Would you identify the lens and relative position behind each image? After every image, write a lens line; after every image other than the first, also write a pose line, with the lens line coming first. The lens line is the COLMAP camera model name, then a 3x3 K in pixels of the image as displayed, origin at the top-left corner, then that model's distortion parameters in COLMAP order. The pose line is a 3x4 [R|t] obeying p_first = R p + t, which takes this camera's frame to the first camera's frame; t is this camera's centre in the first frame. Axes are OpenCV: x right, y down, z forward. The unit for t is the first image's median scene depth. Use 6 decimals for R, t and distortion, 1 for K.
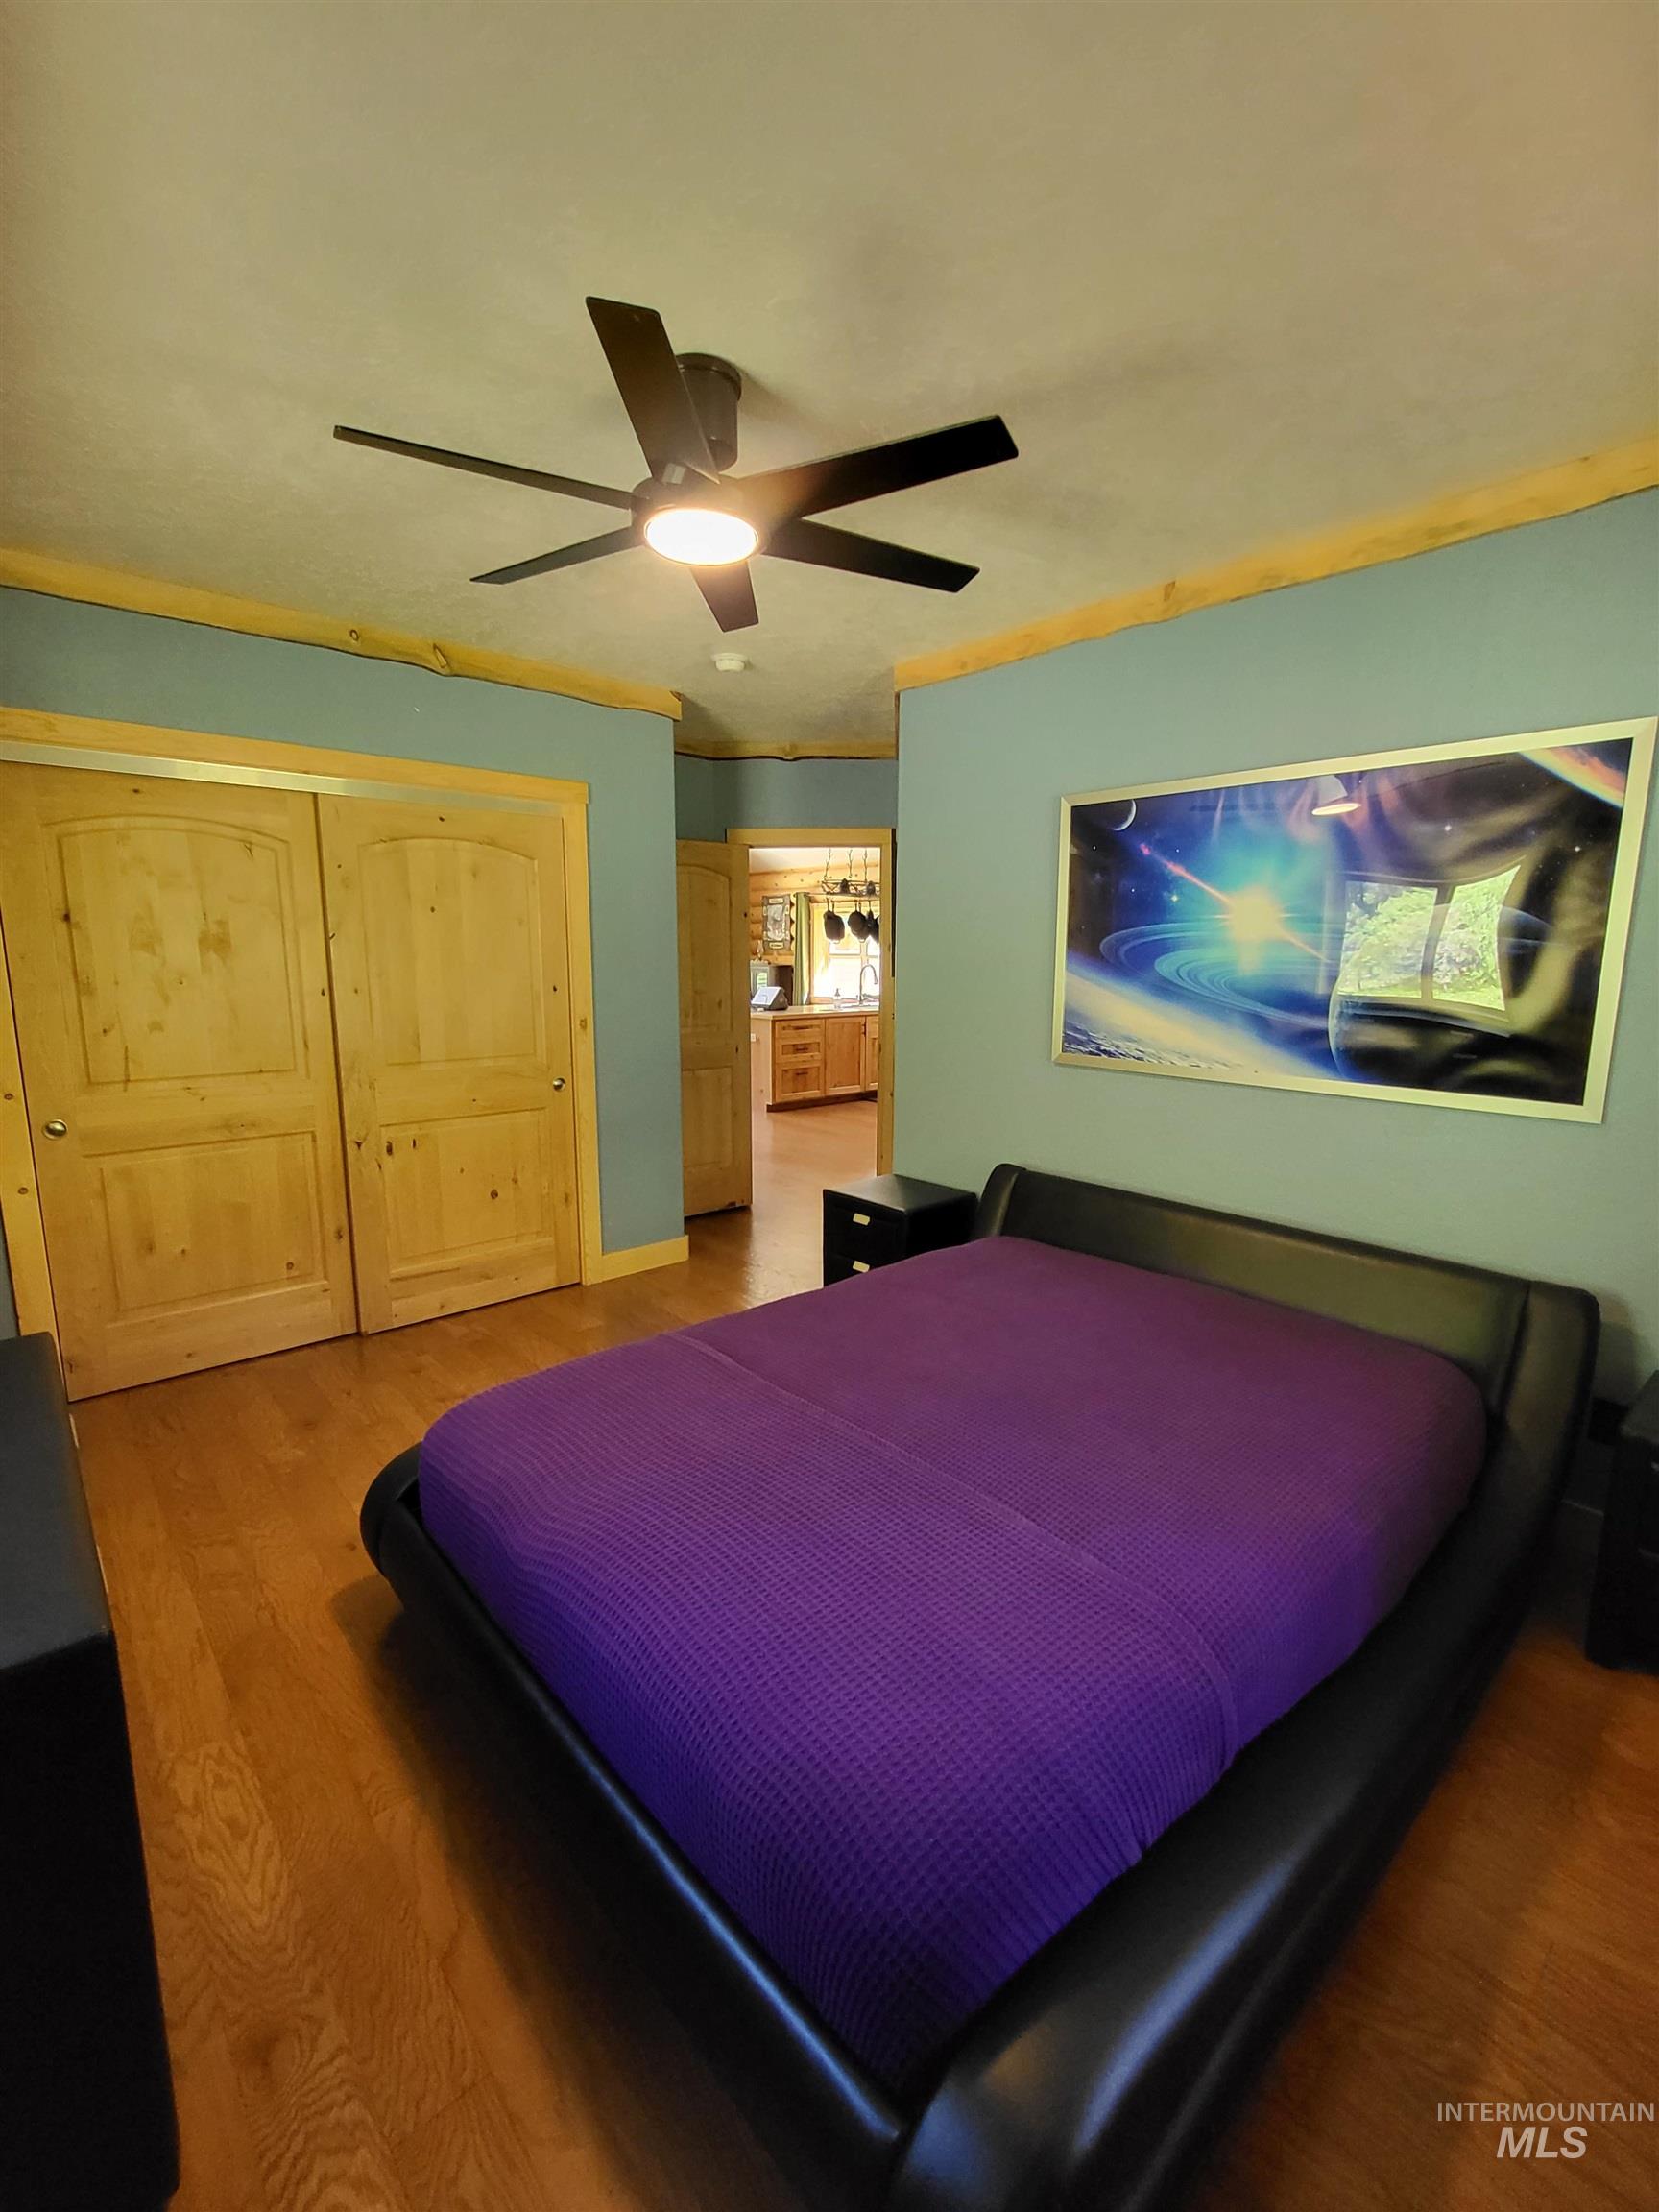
lens RADIAL K [[957.4, 0, 844.1], [0, 957.4, 1110.4], [0, 0, 1]] dist [-0.003036, -0.000953]
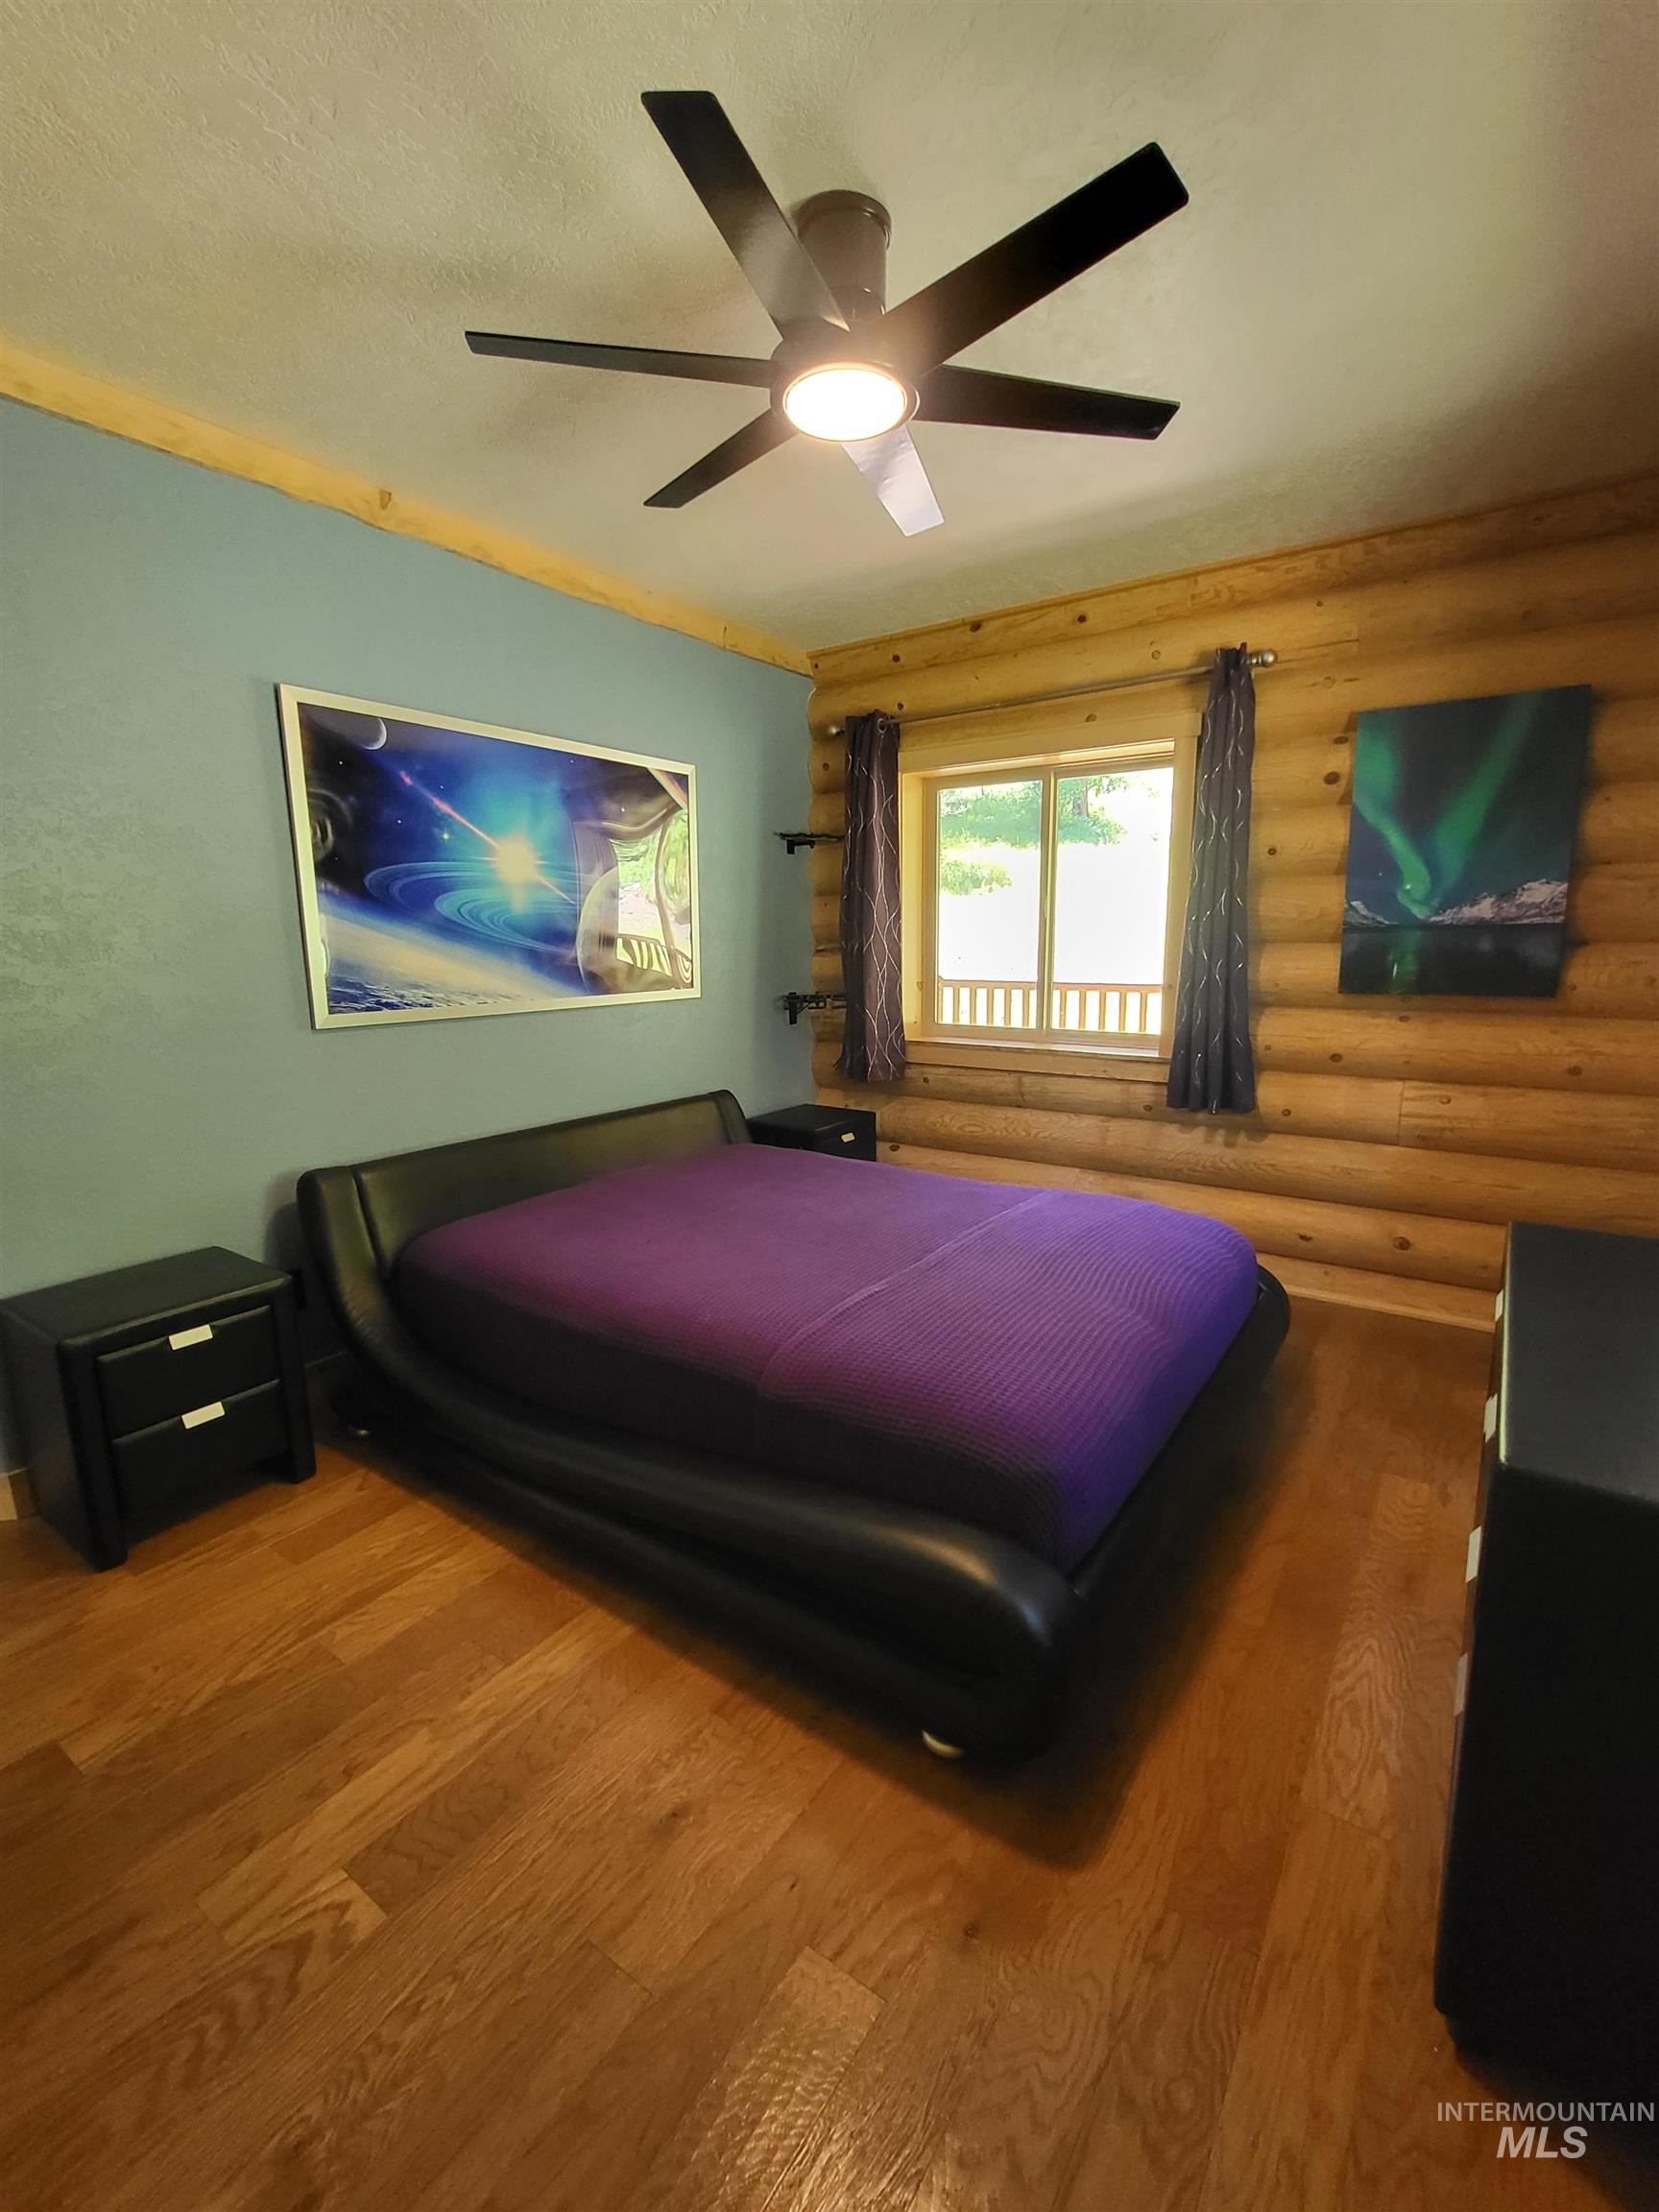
lens RADIAL K [[957.4, 0, 844.1], [0, 957.4, 1110.4], [0, 0, 1]] dist [-0.003036, -0.000953]
pose [[-0.225917, -0.182117, 0.956972, -0.736648], [0.168257, 0.960310, 0.222474, -0.100323], [-0.959506, 0.211278, -0.186308, 0.846010]]
